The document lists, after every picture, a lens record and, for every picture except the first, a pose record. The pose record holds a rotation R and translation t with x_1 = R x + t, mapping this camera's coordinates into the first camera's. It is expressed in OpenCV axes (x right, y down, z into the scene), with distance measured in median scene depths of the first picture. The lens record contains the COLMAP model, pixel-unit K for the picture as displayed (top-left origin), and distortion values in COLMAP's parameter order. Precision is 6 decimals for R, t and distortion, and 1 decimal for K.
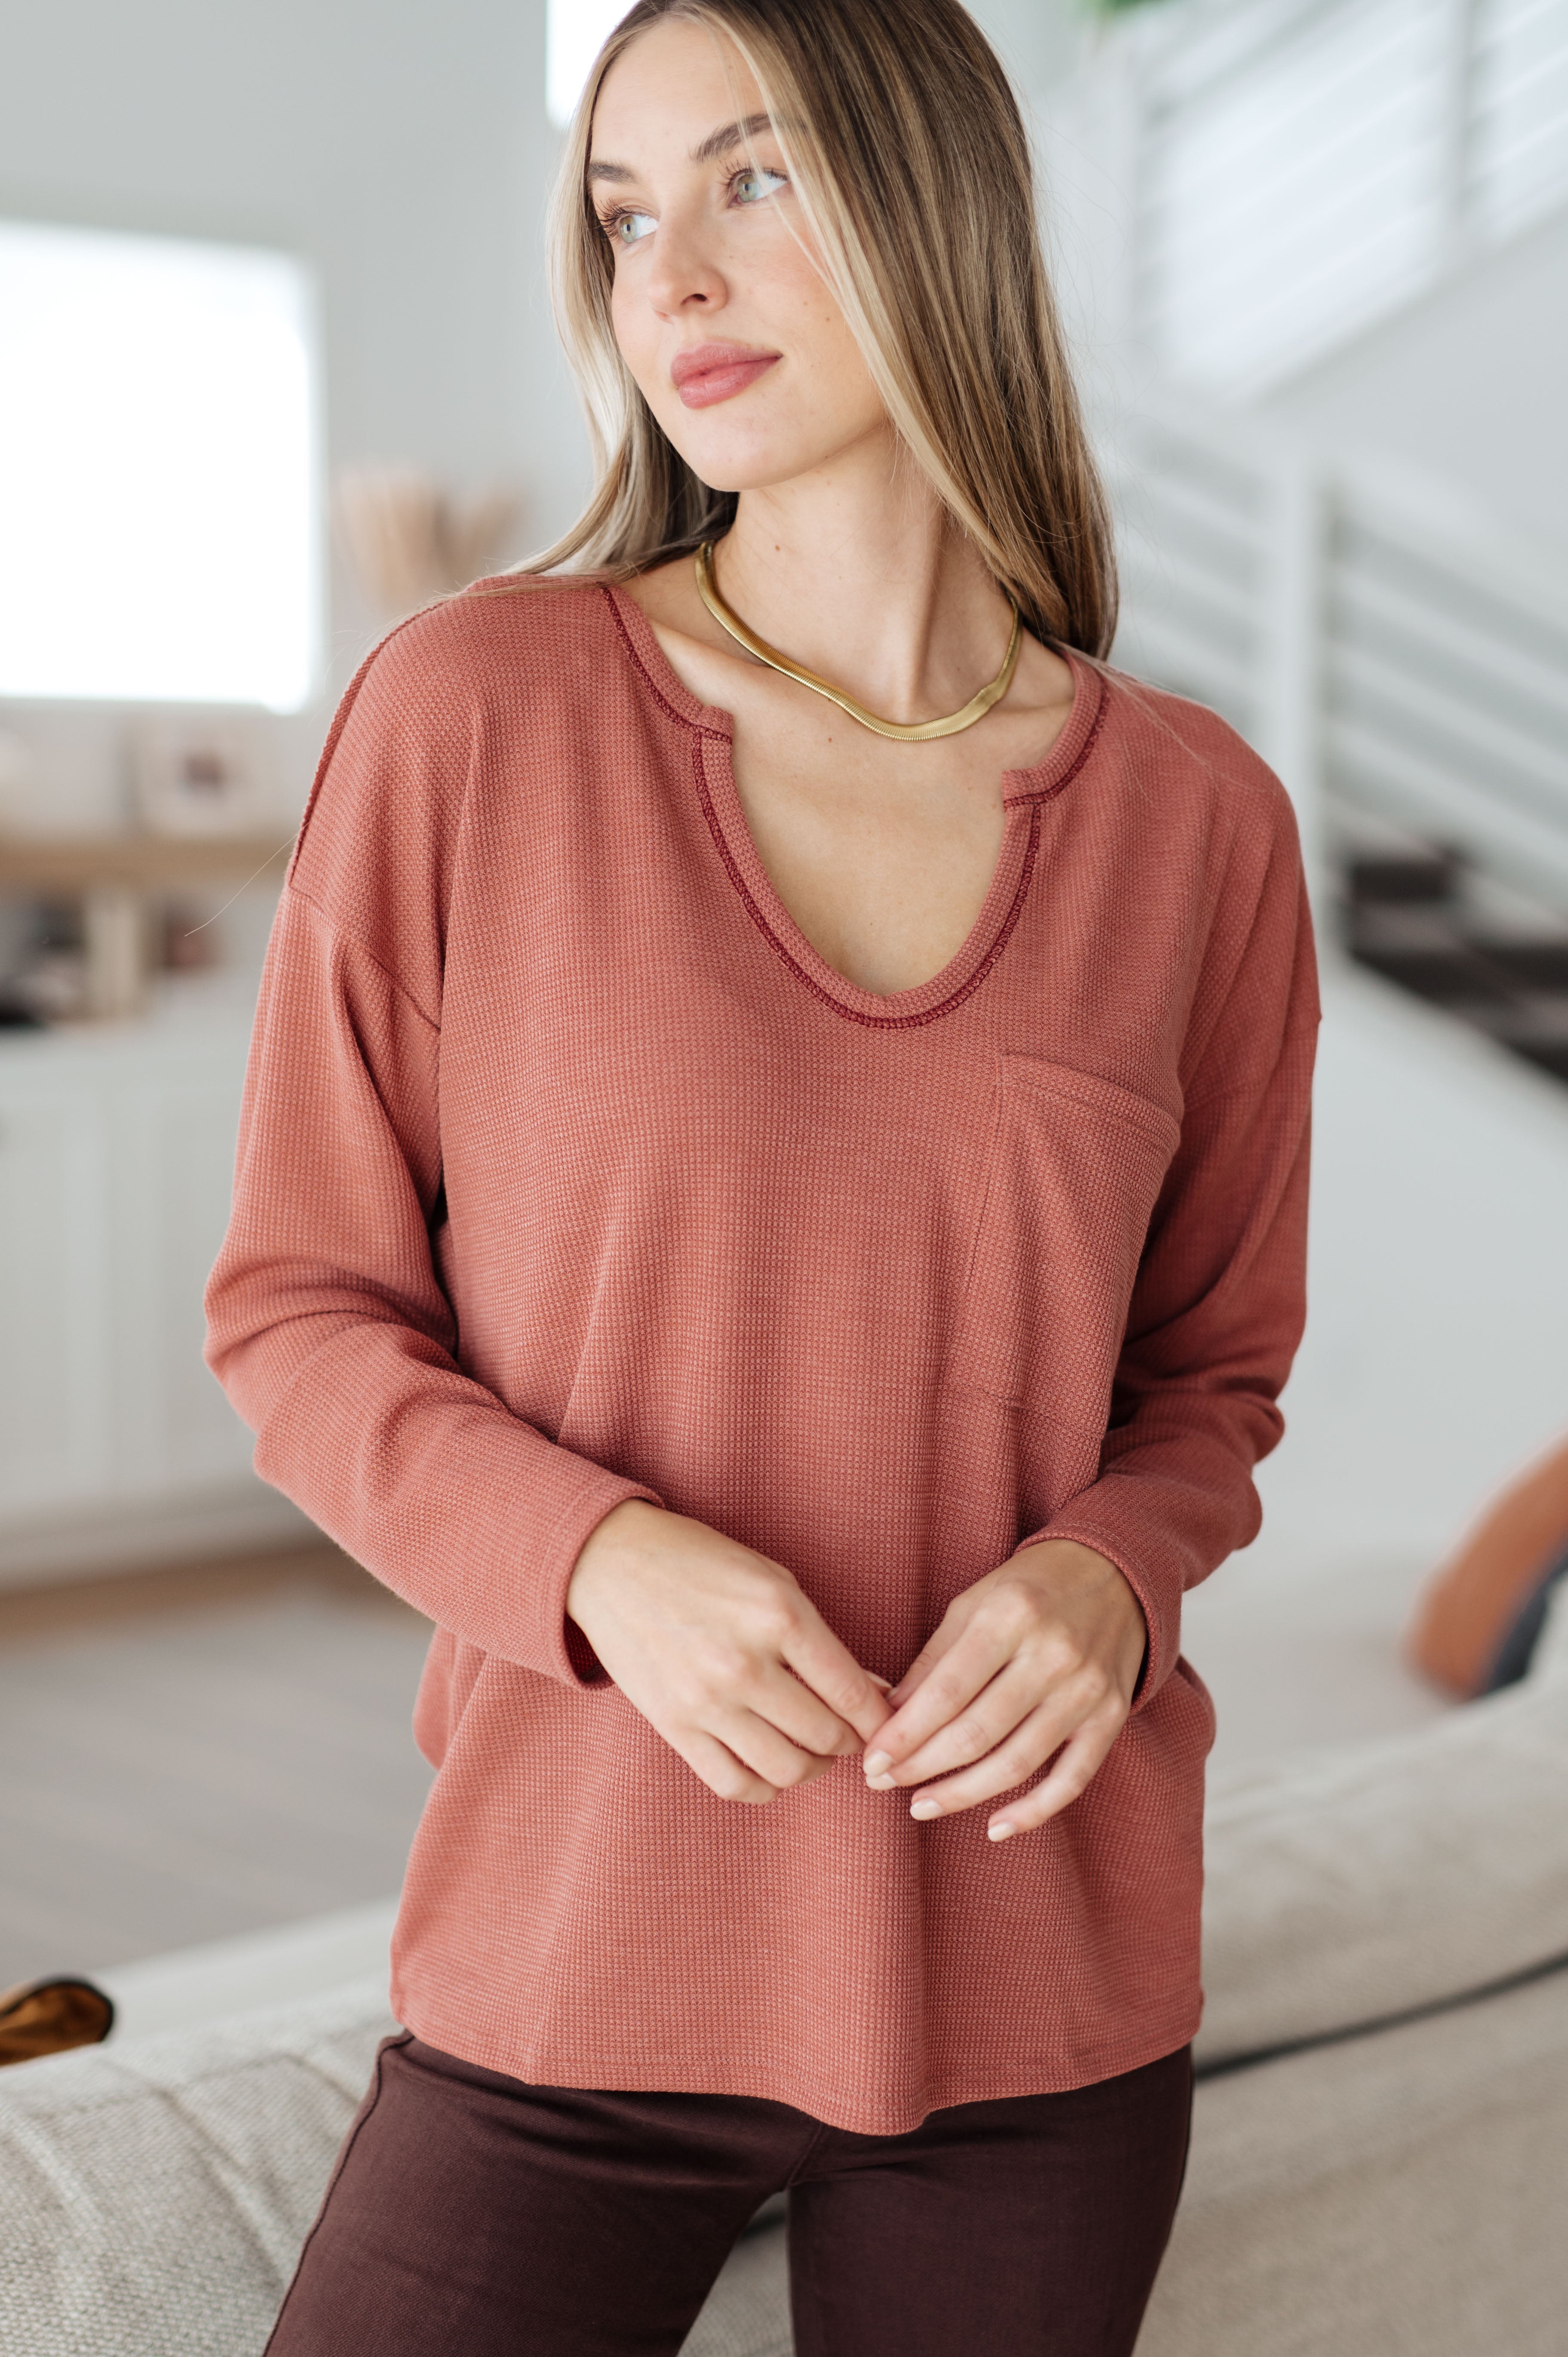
lens RADIAL K [[3237.5, 0, 784.0], [0, 3237.5, 1178.5], [0, 0, 1]] dist [-0.007782, 0.011355]
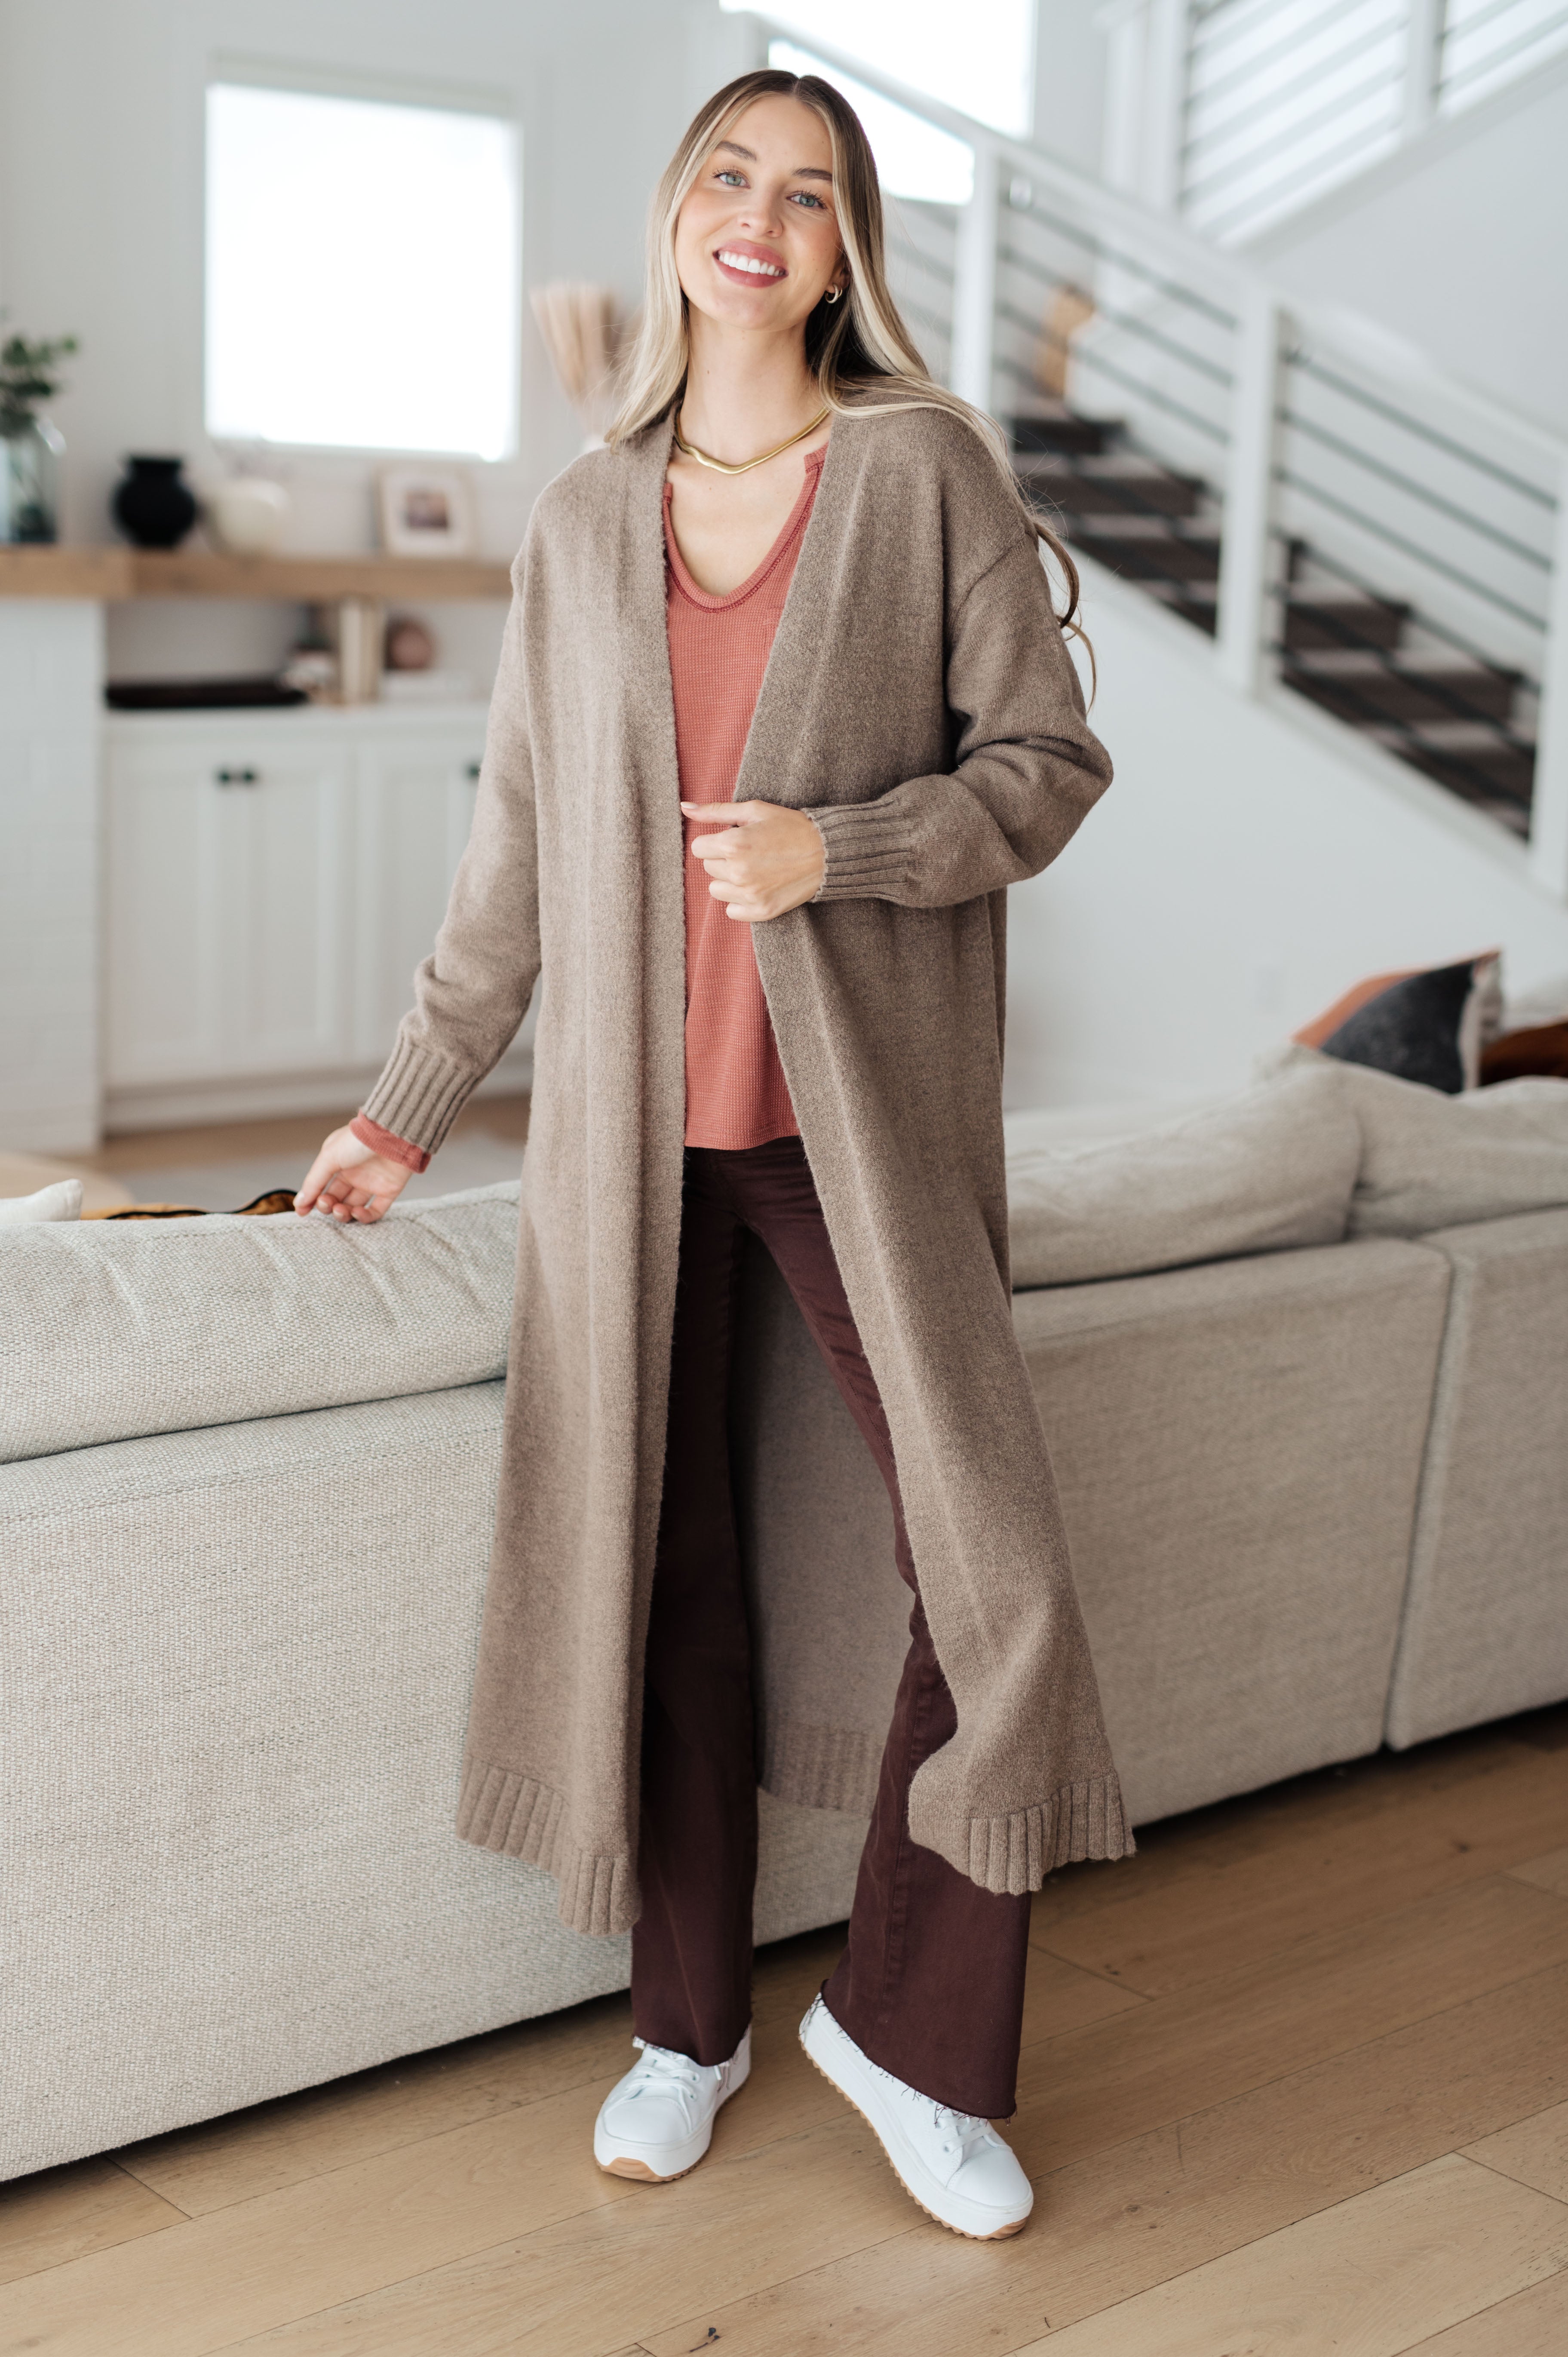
lens RADIAL K [[3384.2, 0, 725.6], [0, 3384.2, 1188.4], [0, 0, 1]] dist [0.018323, -0.140995]
pose [[0.993793, 0.048587, -0.100072, 0.098826], [-0.043064, 0.997466, 0.056627, 0.069699], [0.102570, -0.051966, 0.993367, -0.394561]]
